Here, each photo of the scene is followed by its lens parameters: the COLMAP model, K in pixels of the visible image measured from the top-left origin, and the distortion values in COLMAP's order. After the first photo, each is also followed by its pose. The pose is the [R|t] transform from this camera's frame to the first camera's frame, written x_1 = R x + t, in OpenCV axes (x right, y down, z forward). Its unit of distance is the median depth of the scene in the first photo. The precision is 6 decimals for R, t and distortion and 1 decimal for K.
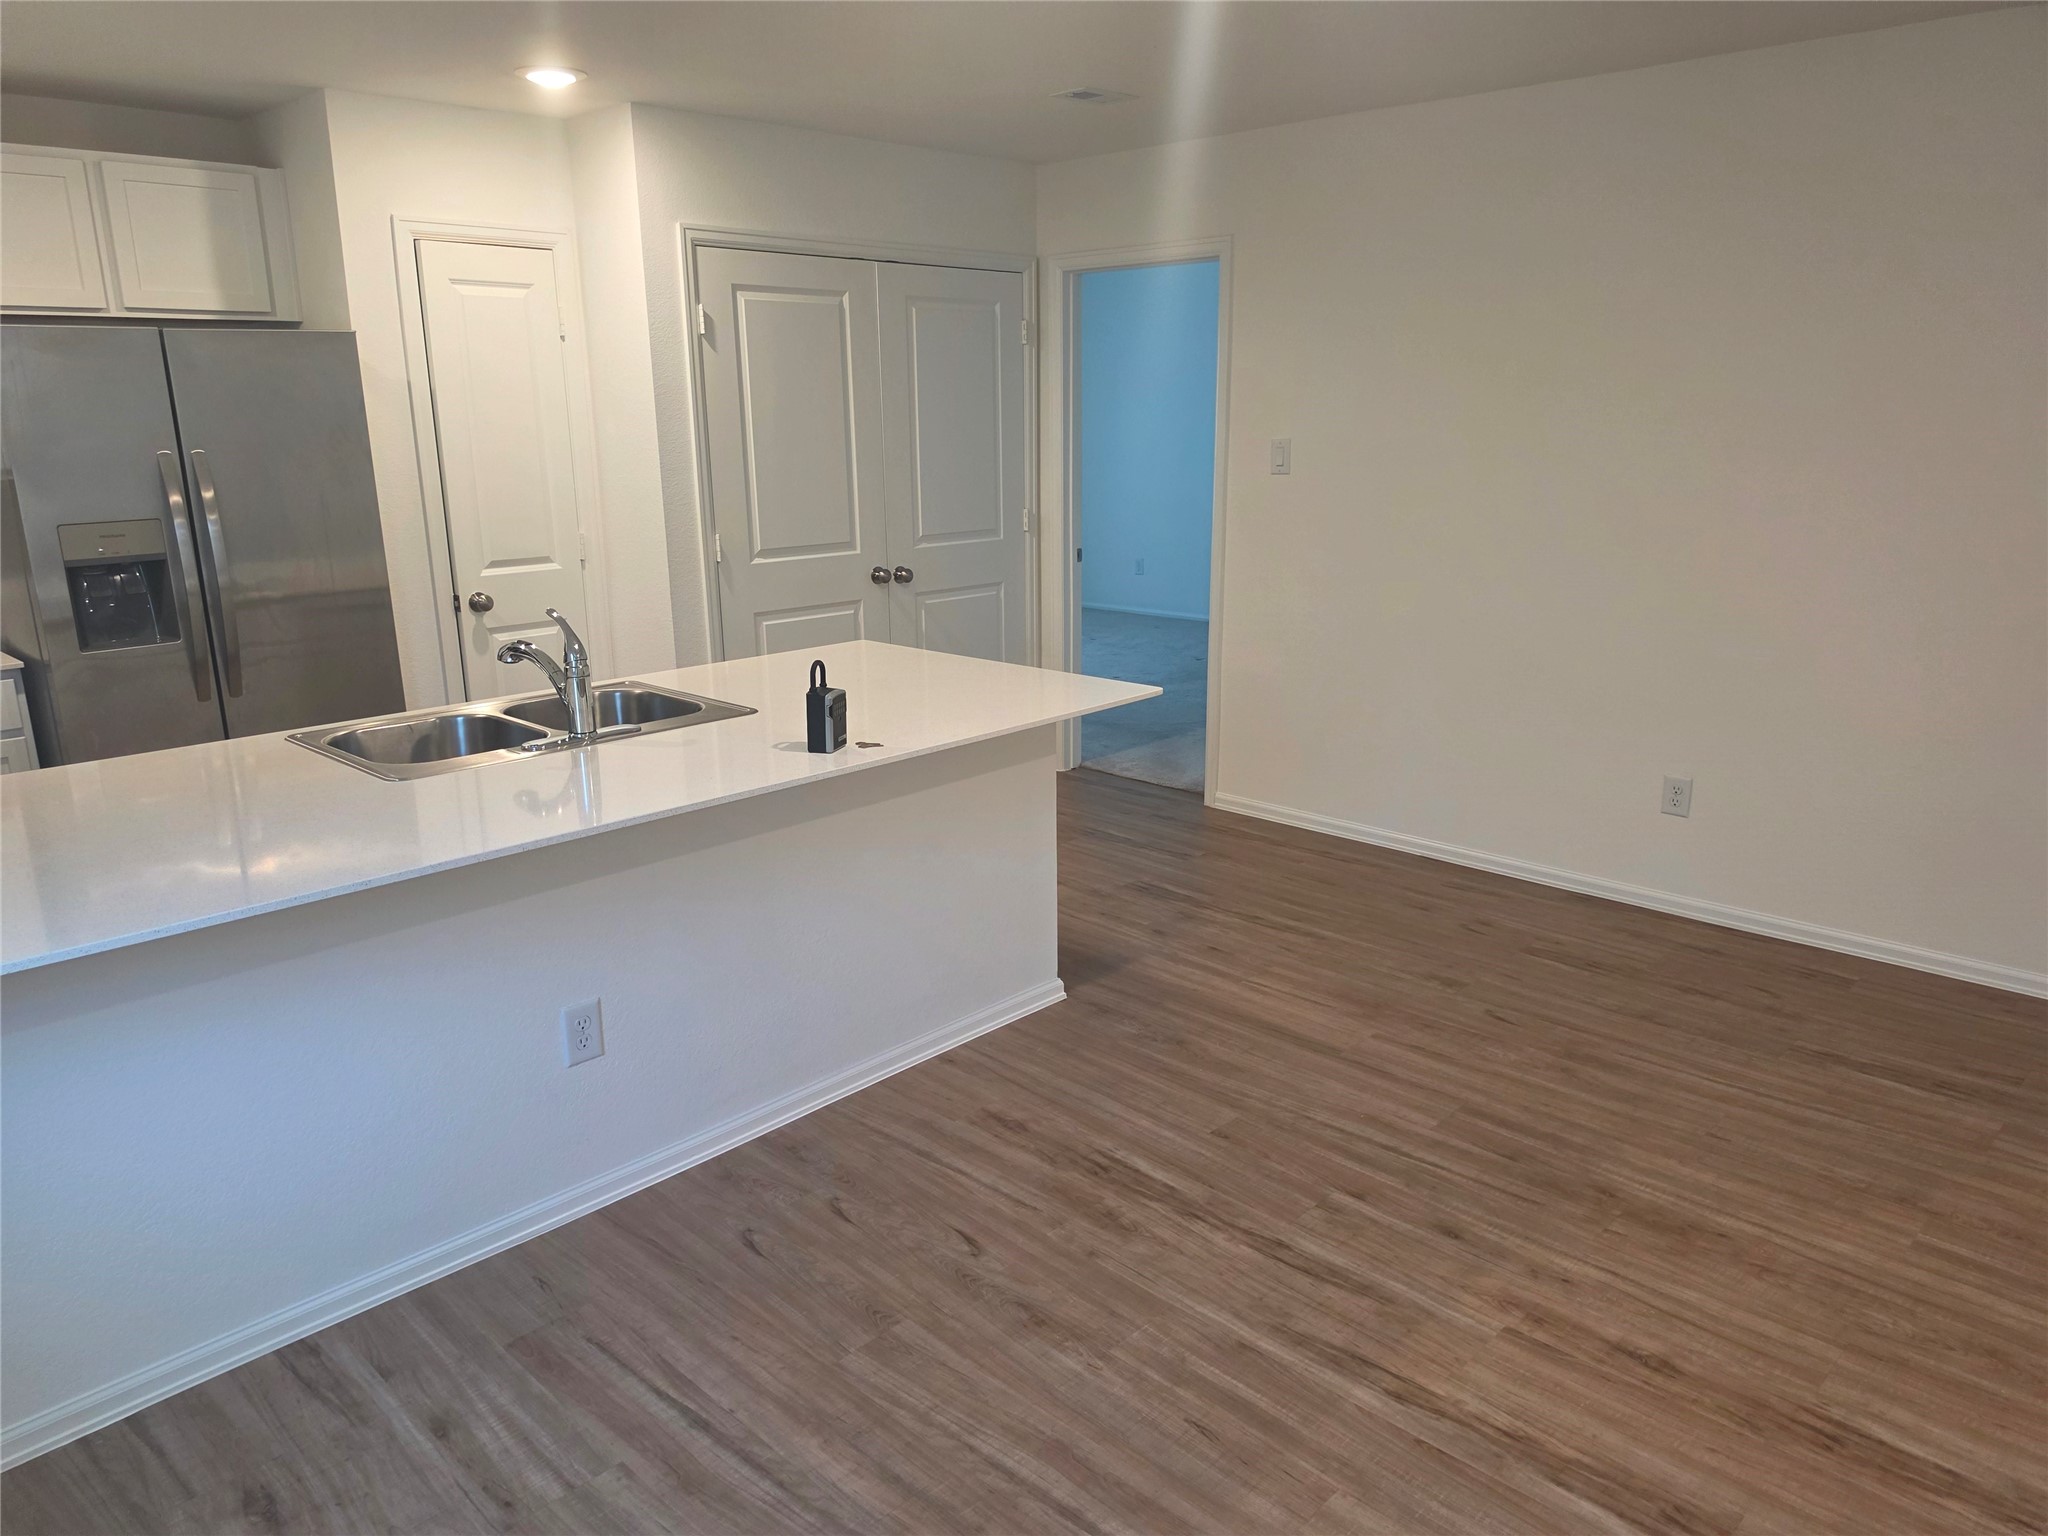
lens RADIAL K [[1398.2, 0, 1020.6], [0, 1398.2, 791.0], [0, 0, 1]] dist [0.052620, -0.062061]
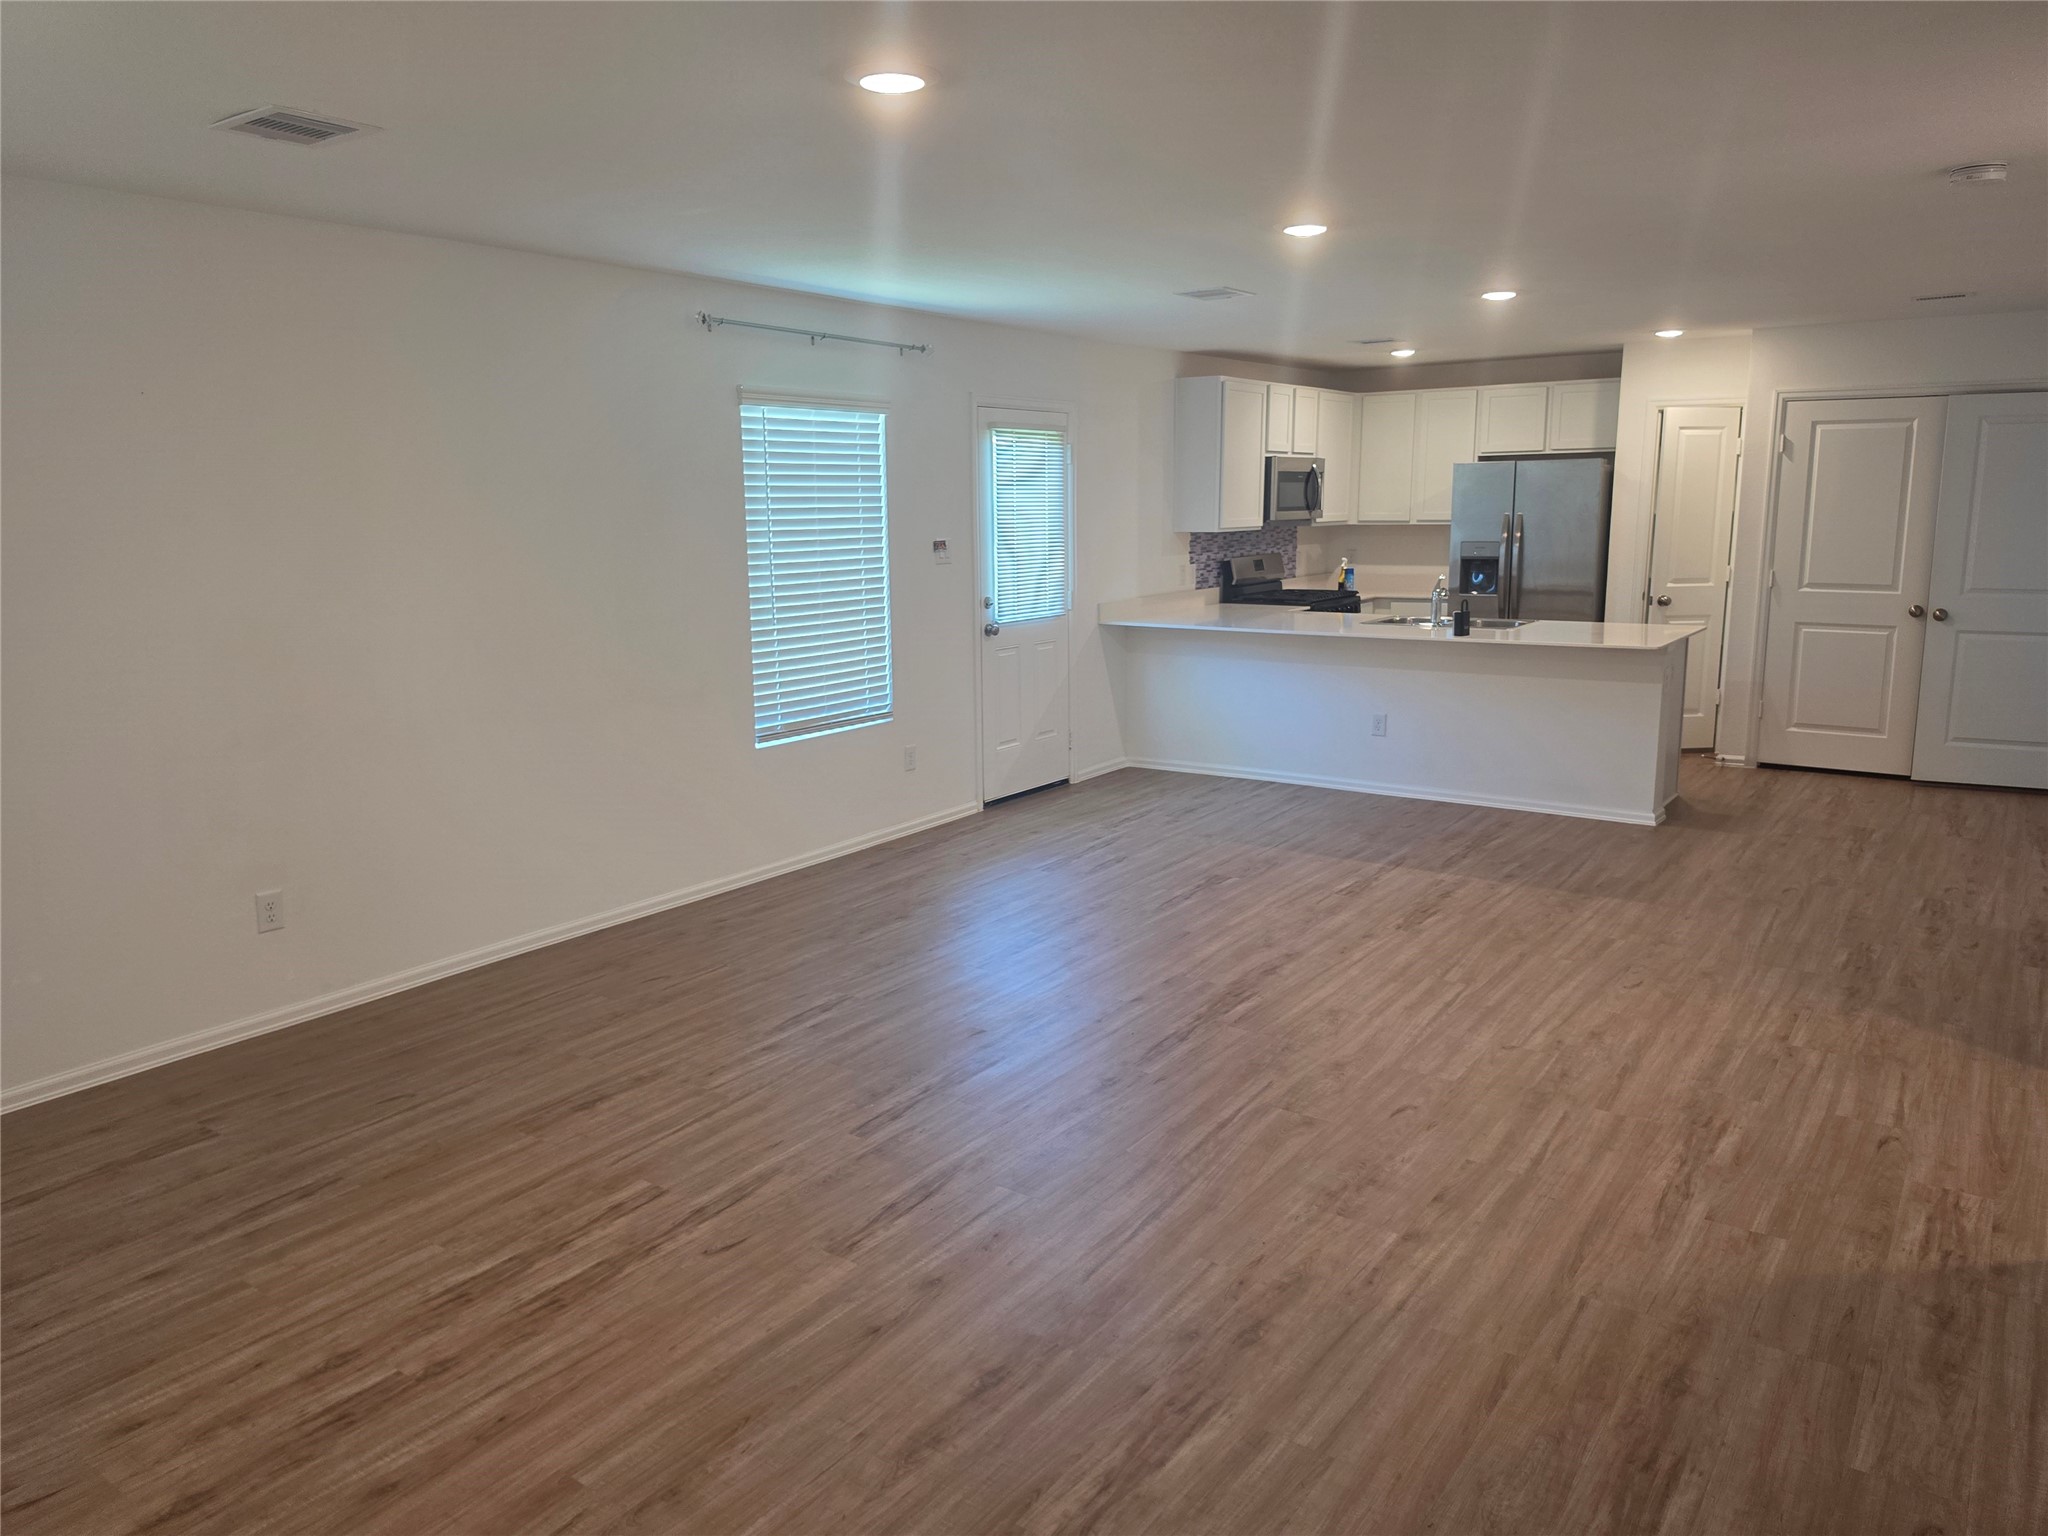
lens RADIAL K [[1414.8, 0, 1031.3], [0, 1414.8, 743.8], [0, 0, 1]] dist [0.090922, -0.137880]
pose [[0.164747, 0.180034, -0.969766, 1.851957], [-0.253586, 0.957882, 0.134748, 0.005147], [0.953180, 0.223720, 0.203462, -0.161800]]
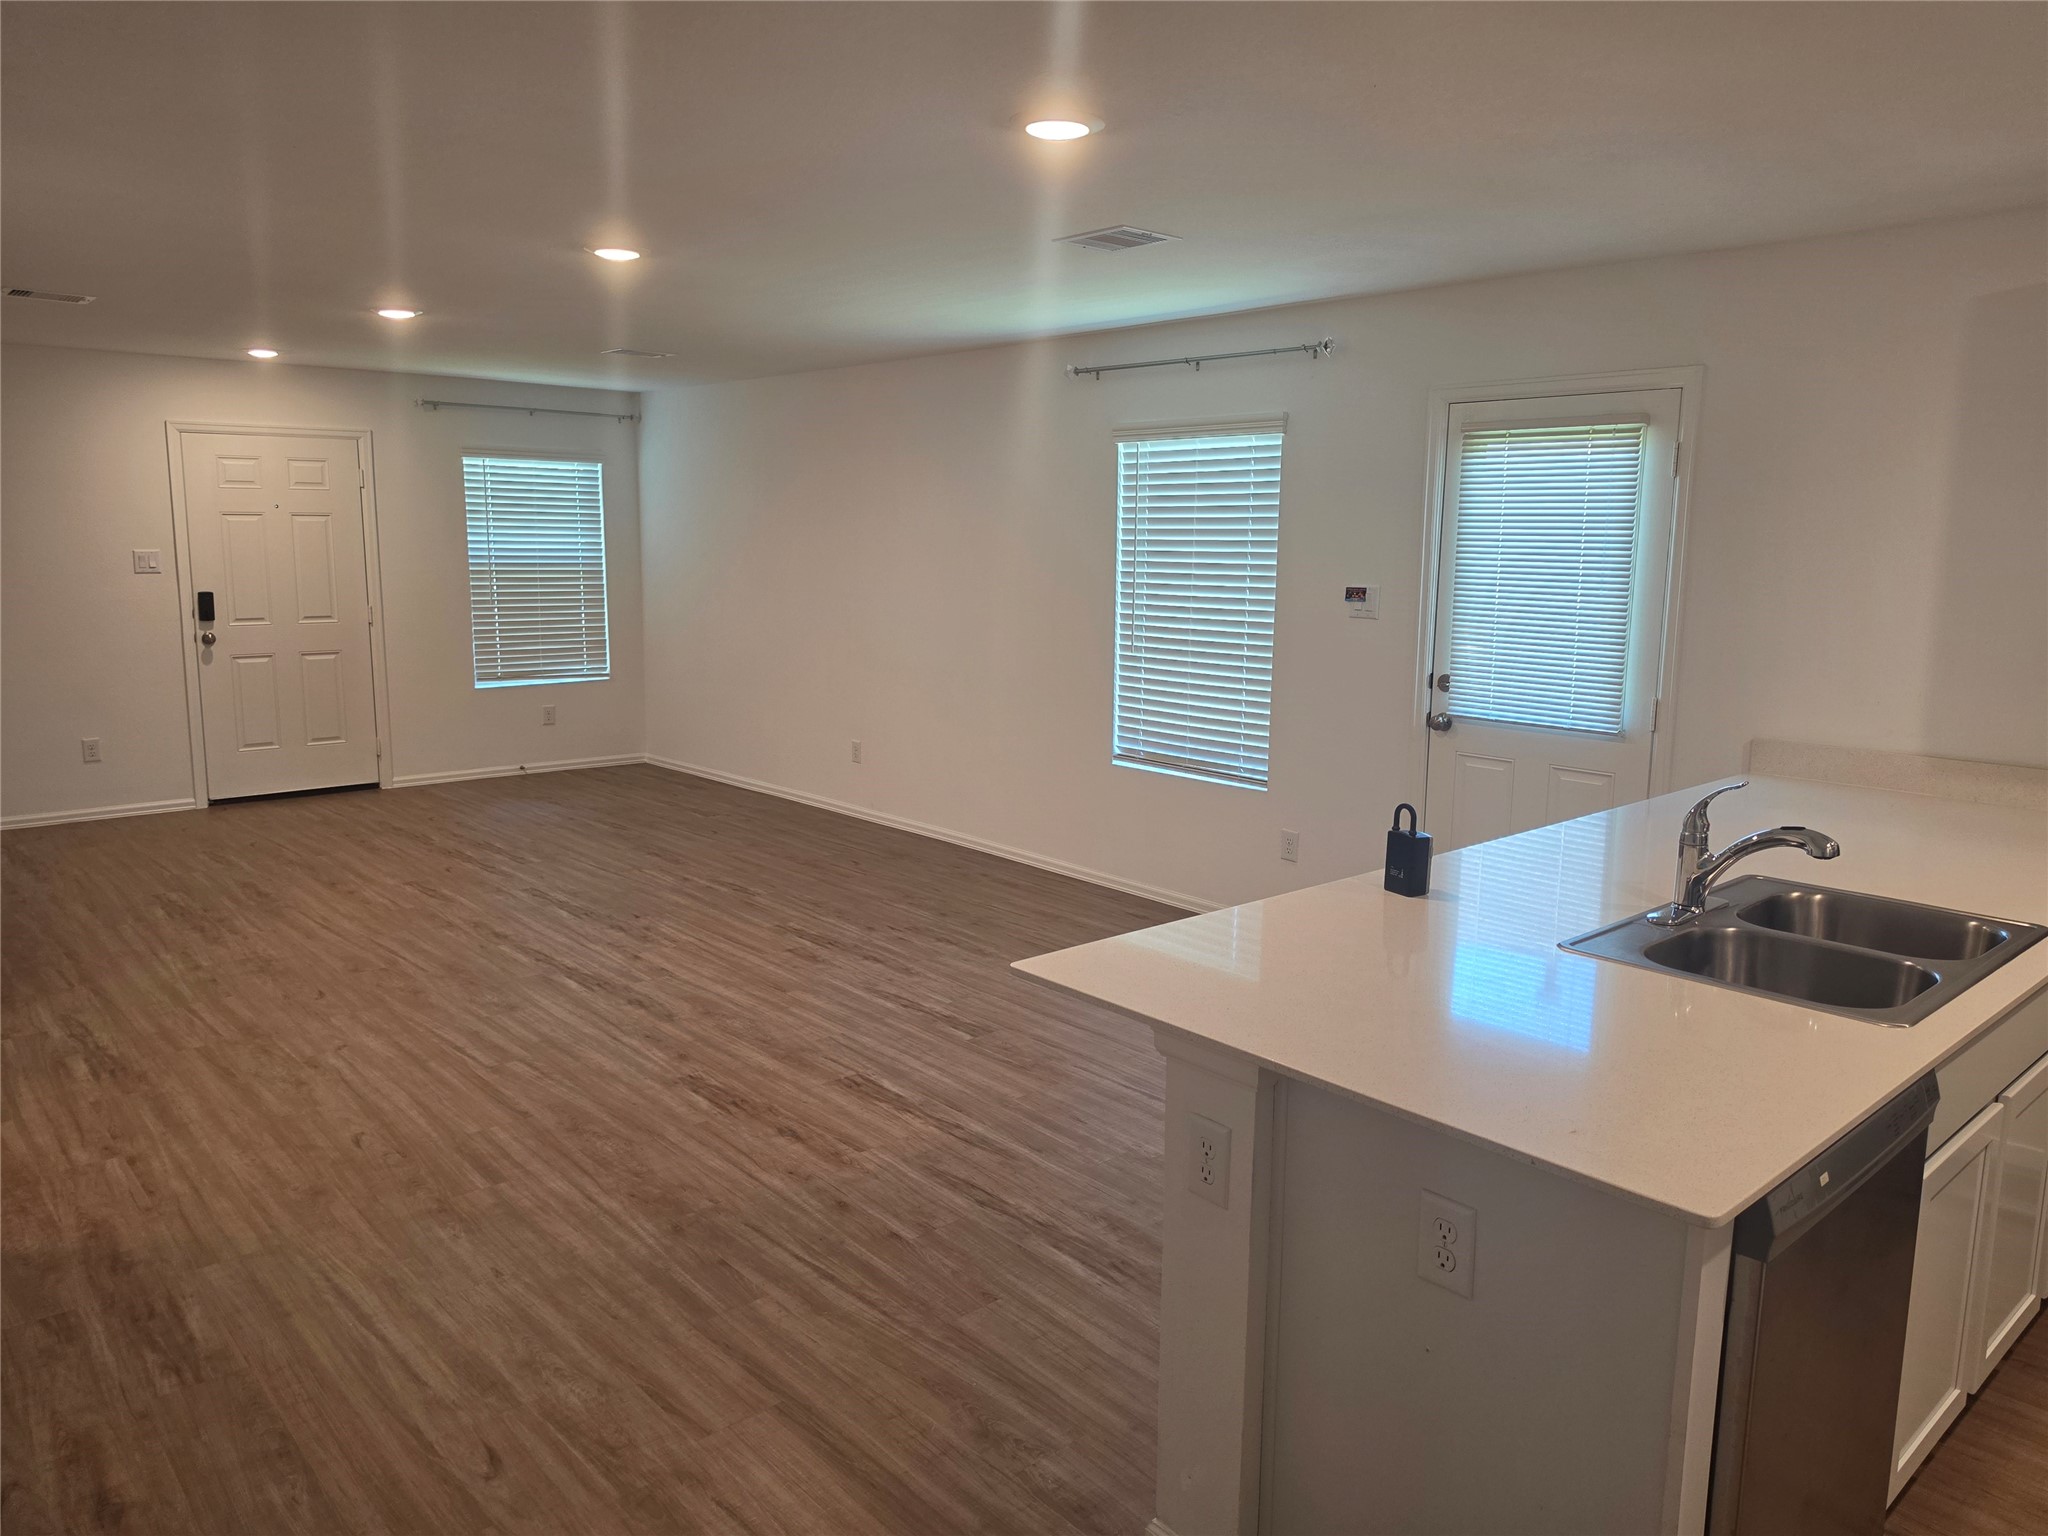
lens RADIAL K [[1417.1, 0, 1046.9], [0, 1417.1, 753.8], [0, 0, 1]] dist [0.072690, -0.096751]
pose [[-0.998278, -0.008484, 0.058046, 0.045004], [0.016304, 0.910377, 0.413457, -0.456482], [-0.056351, 0.413692, -0.908671, 1.590538]]
